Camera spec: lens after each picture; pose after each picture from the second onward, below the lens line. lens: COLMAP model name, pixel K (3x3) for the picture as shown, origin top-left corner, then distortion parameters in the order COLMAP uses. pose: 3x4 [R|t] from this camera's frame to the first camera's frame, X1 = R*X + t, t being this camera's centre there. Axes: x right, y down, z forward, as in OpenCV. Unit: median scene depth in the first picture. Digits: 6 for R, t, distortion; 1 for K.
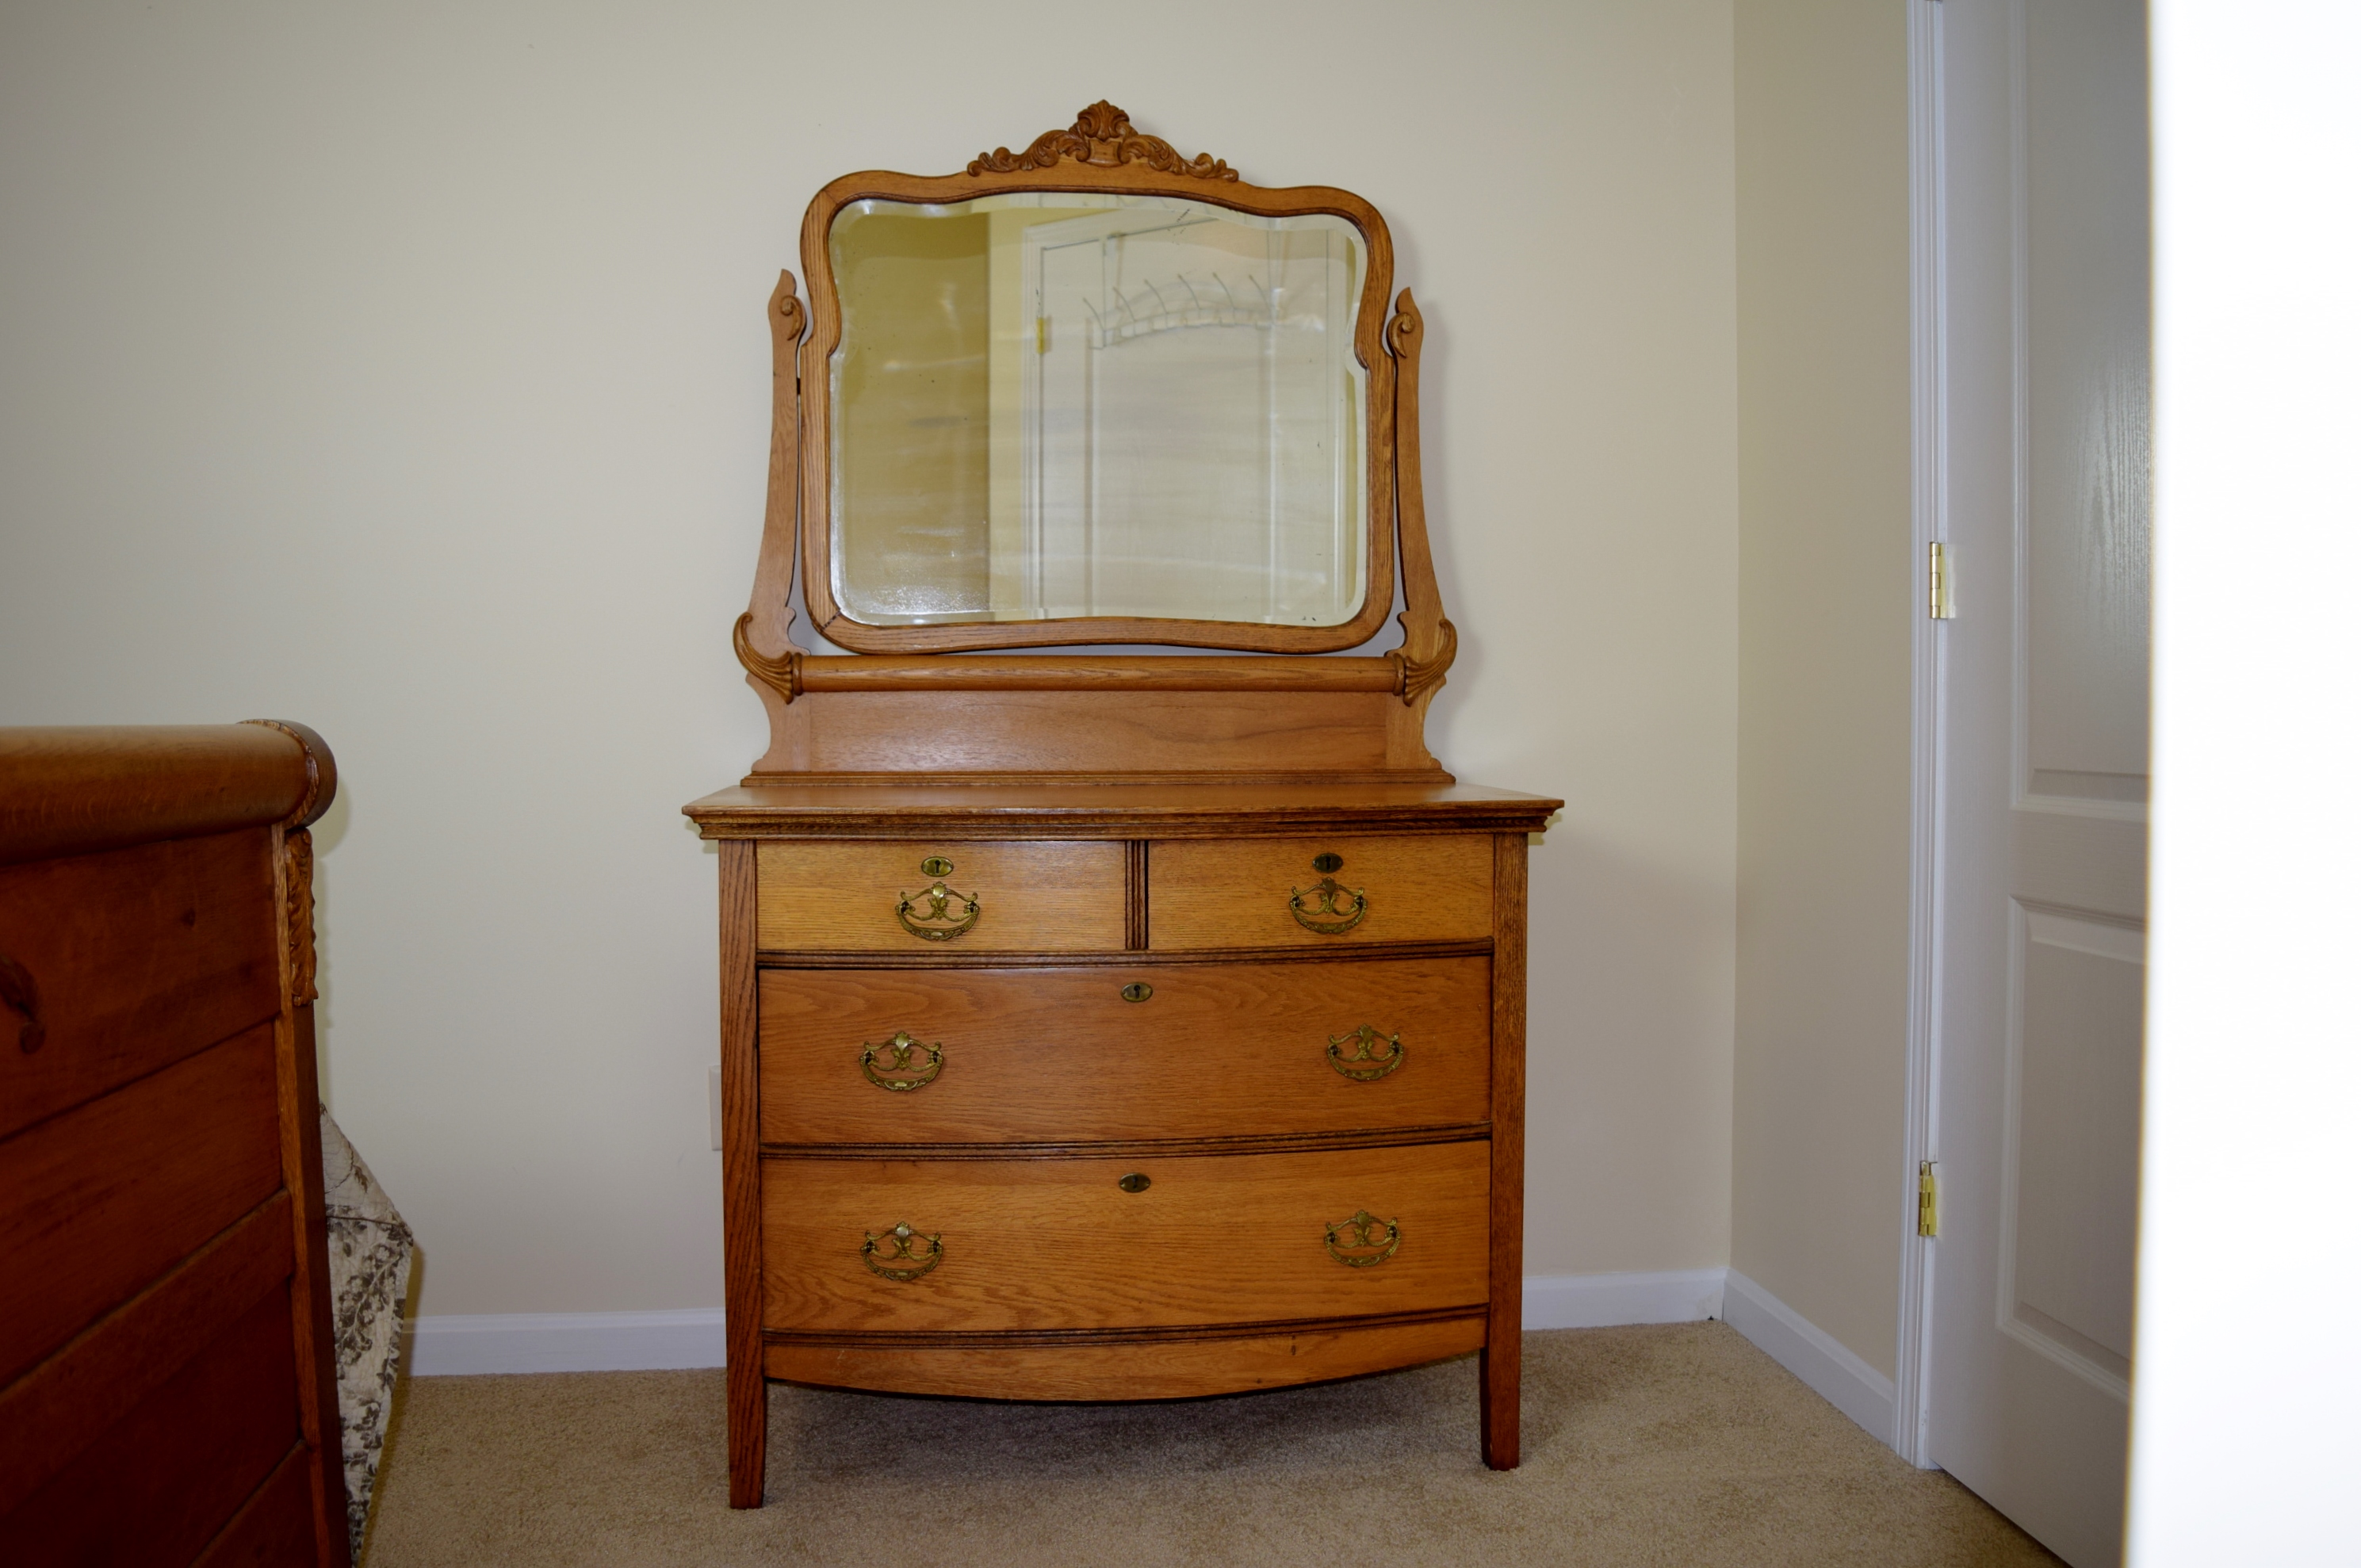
lens RADIAL K [[1860.0, 0, 1180.5], [0, 1860.0, 784.0], [0, 0, 1]] dist [-0.084775, 0.014711]
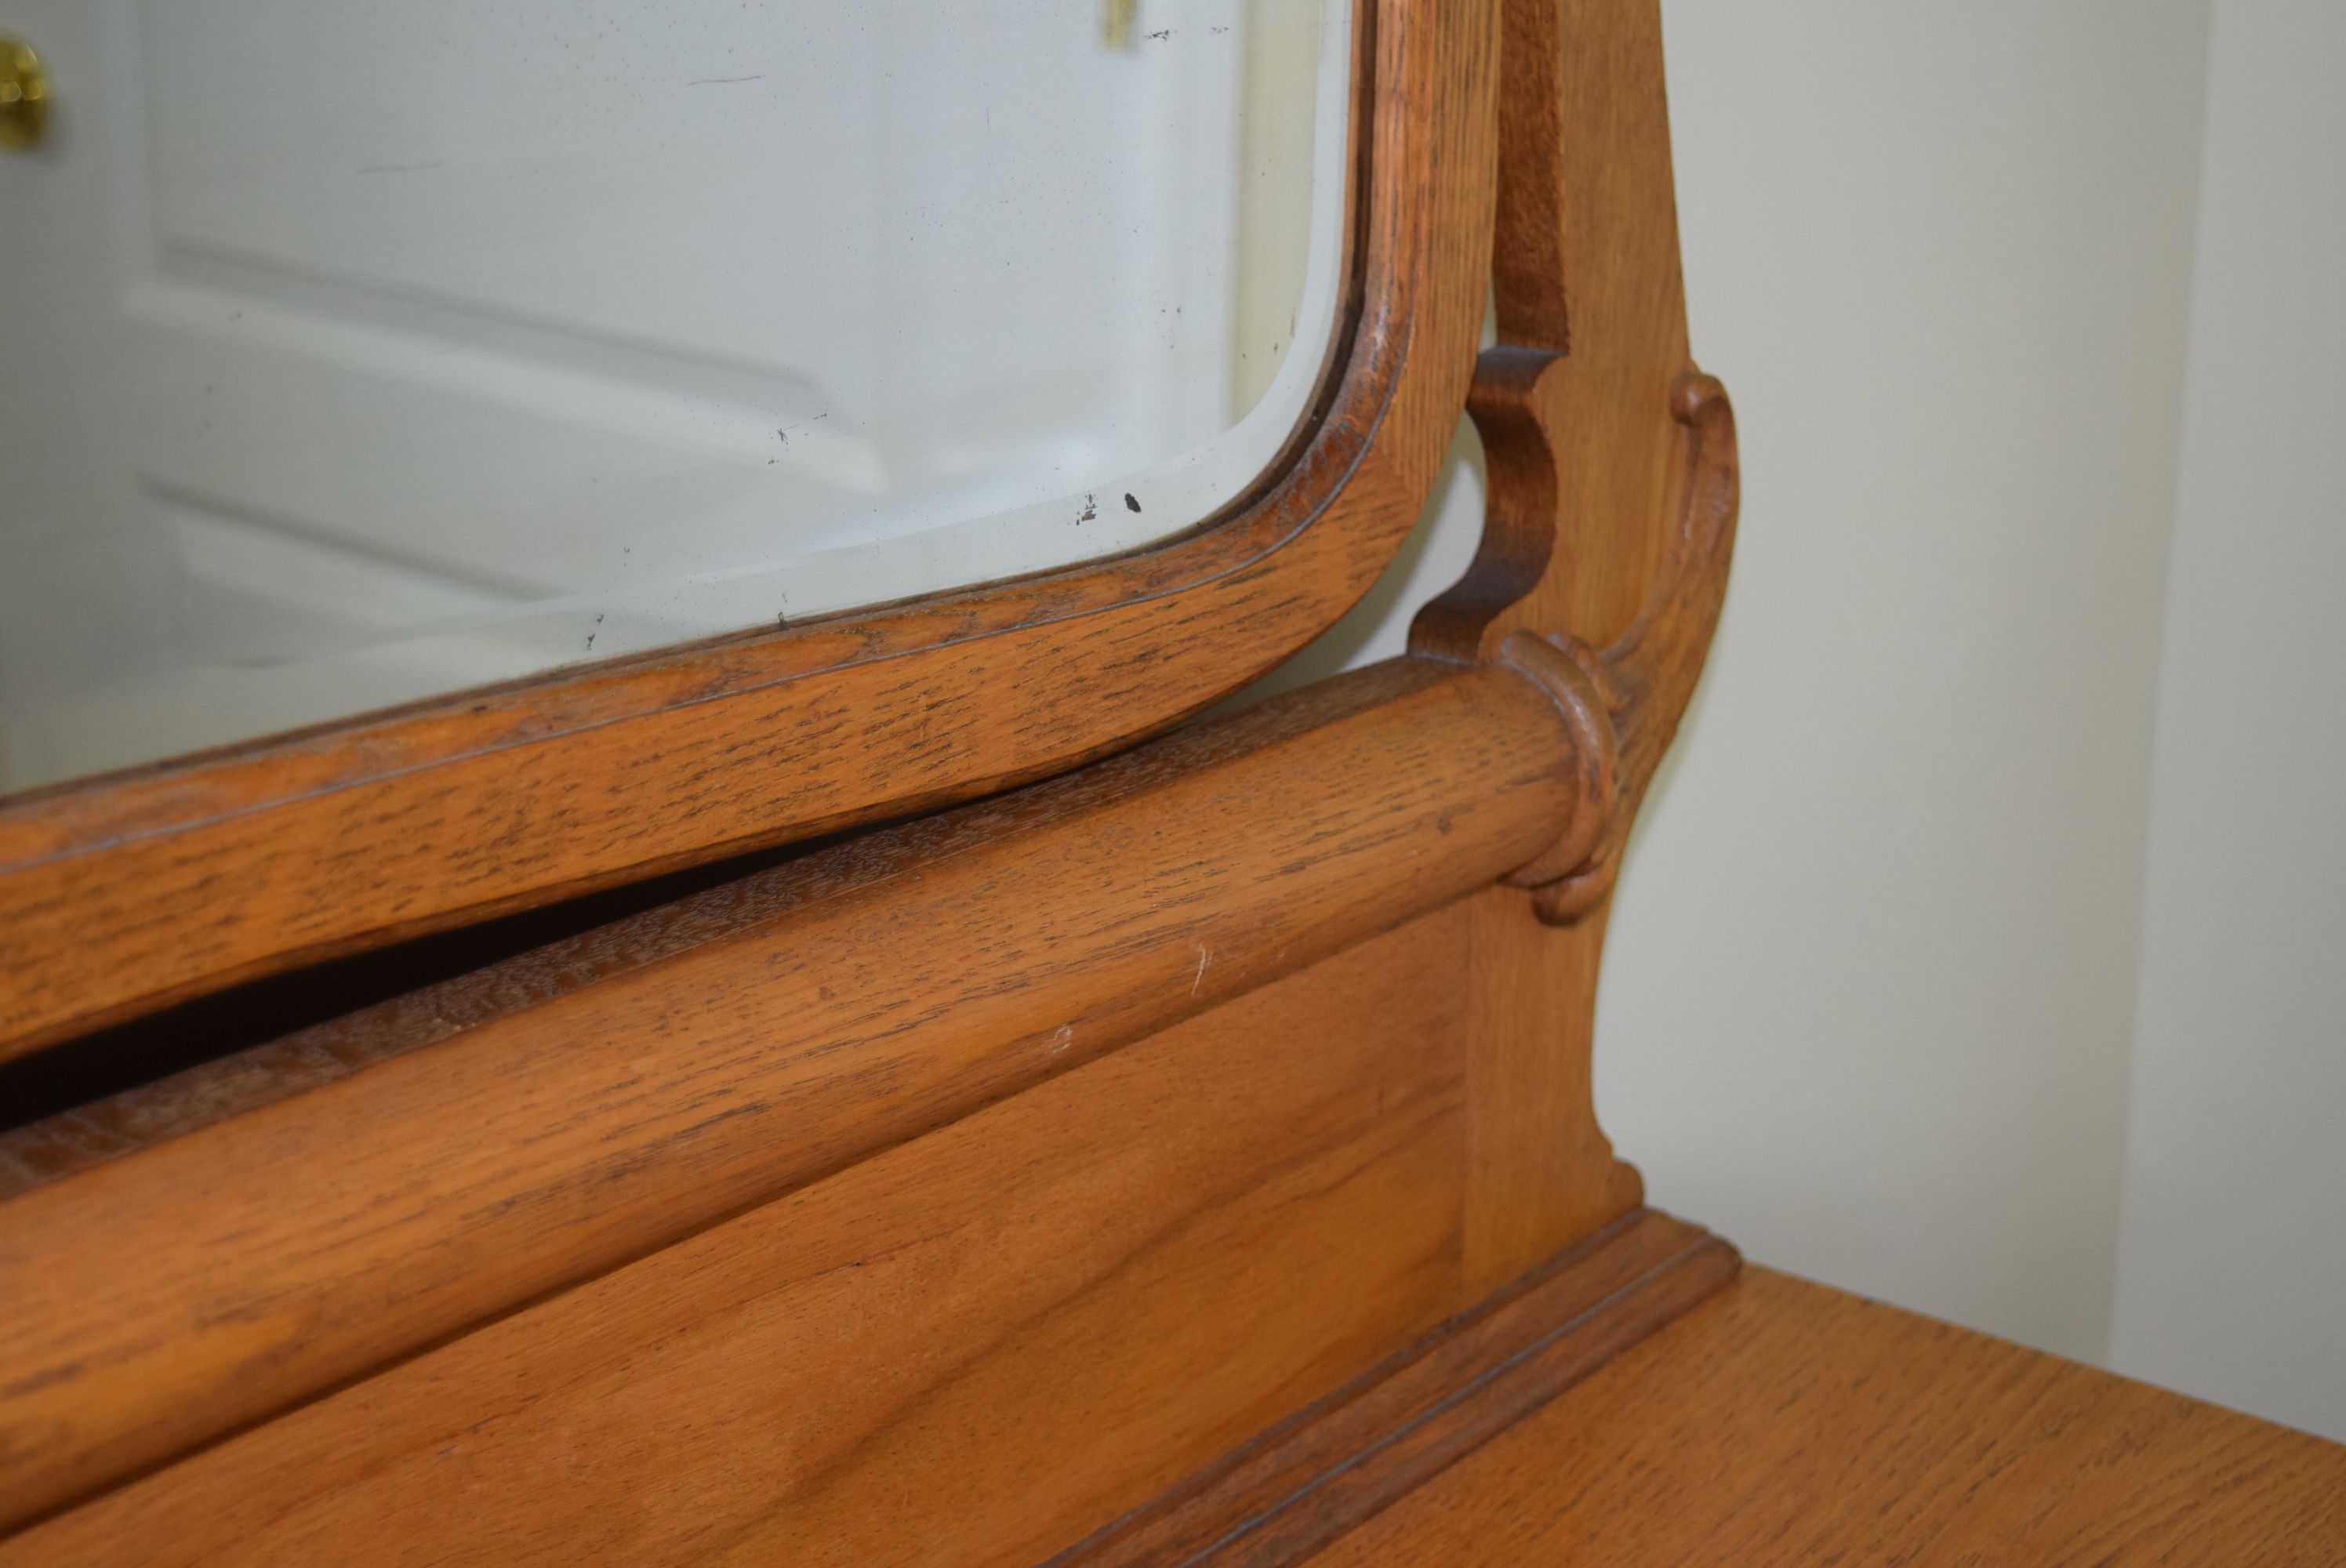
lens RADIAL K [[3532.7, 0, 1173.0], [0, 3532.7, 784.0], [0, 0, 1]] dist [-0.032463, -0.007368]
pose [[0.724725, -0.205525, 0.657673, -0.127671], [0.029121, 0.962762, 0.268777, -0.168295], [-0.688423, -0.175638, 0.703723, 0.971659]]
